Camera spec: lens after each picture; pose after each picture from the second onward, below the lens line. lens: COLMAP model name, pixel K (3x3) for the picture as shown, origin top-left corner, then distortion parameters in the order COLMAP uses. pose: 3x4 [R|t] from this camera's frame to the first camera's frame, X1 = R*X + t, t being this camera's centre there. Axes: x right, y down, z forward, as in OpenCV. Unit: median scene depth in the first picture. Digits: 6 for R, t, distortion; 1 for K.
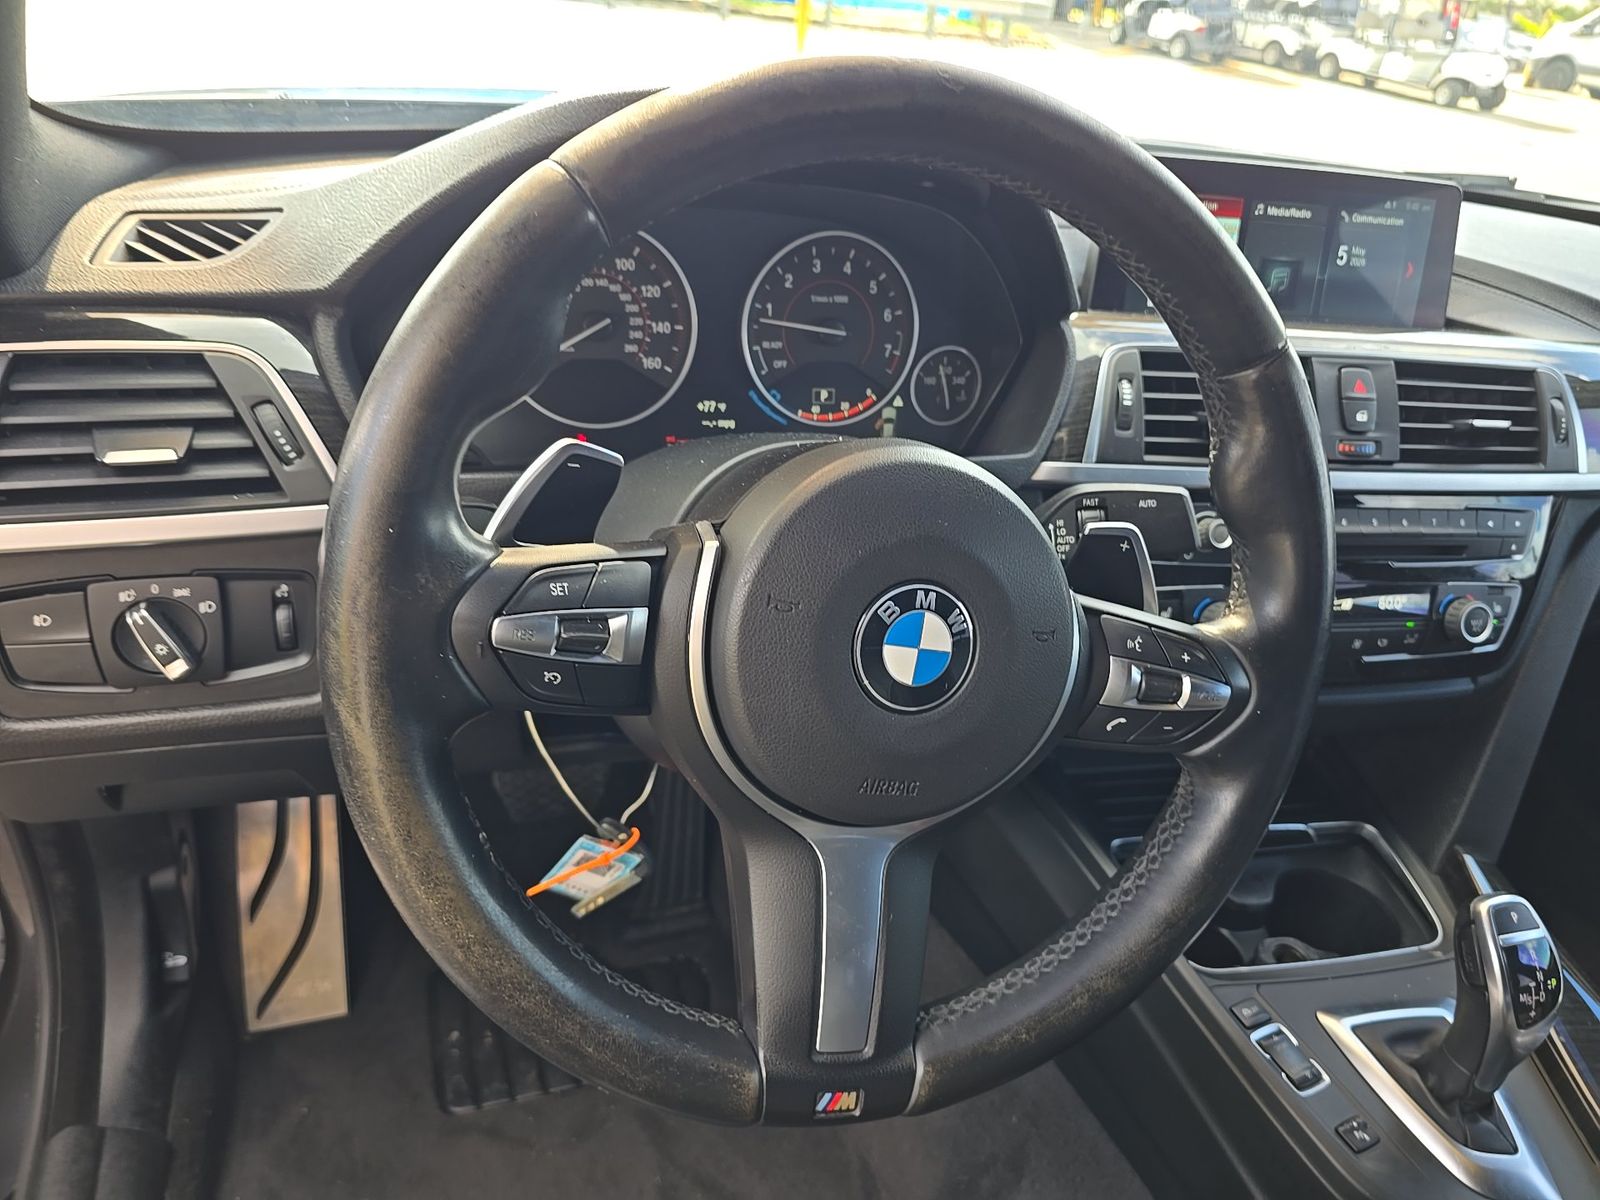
lens RADIAL K [[1104.7, 0, 792.7], [0, 1104.7, 593.2], [0, 0, 1]] dist [0.058336, -0.061405]
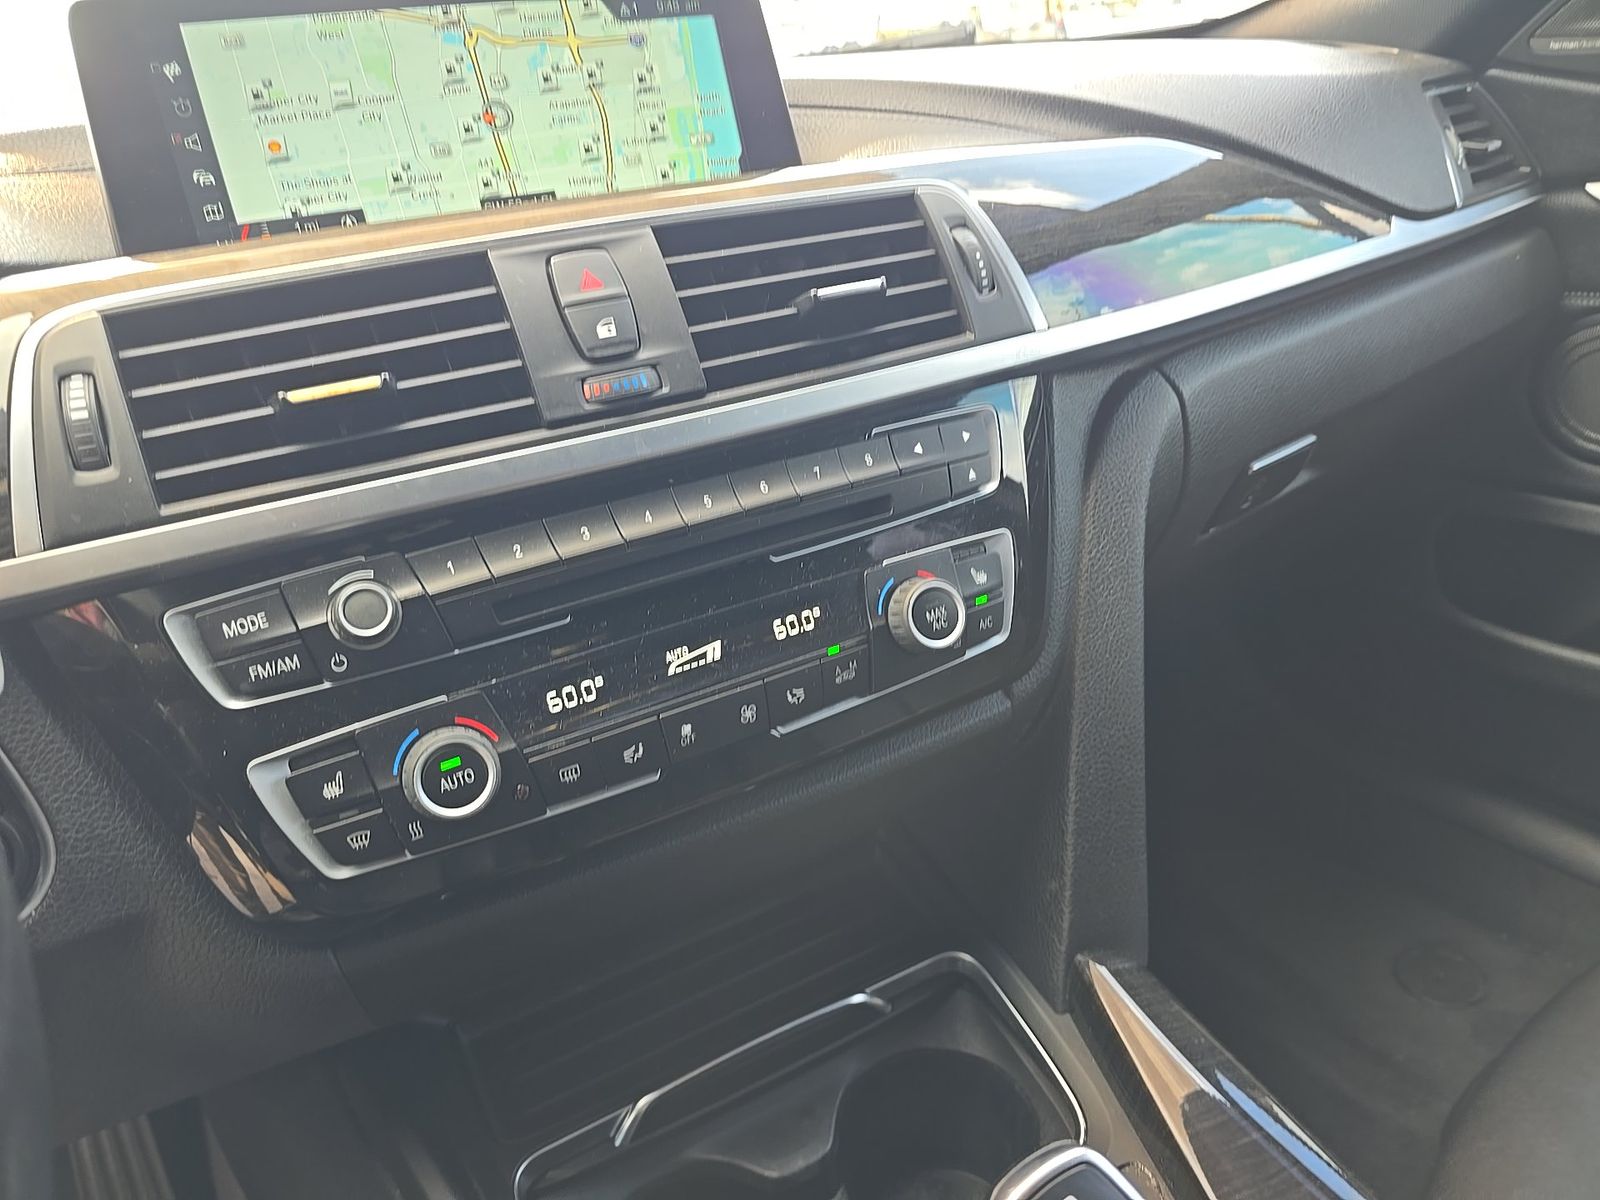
lens RADIAL K [[1104.7, 0, 792.7], [0, 1104.7, 593.2], [0, 0, 1]] dist [0.058336, -0.061405]
pose [[0.947129, -0.294351, 0.127690, 0.457920], [0.303727, 0.950799, -0.061084, 0.027592], [-0.103427, 0.096637, 0.989931, 0.422299]]
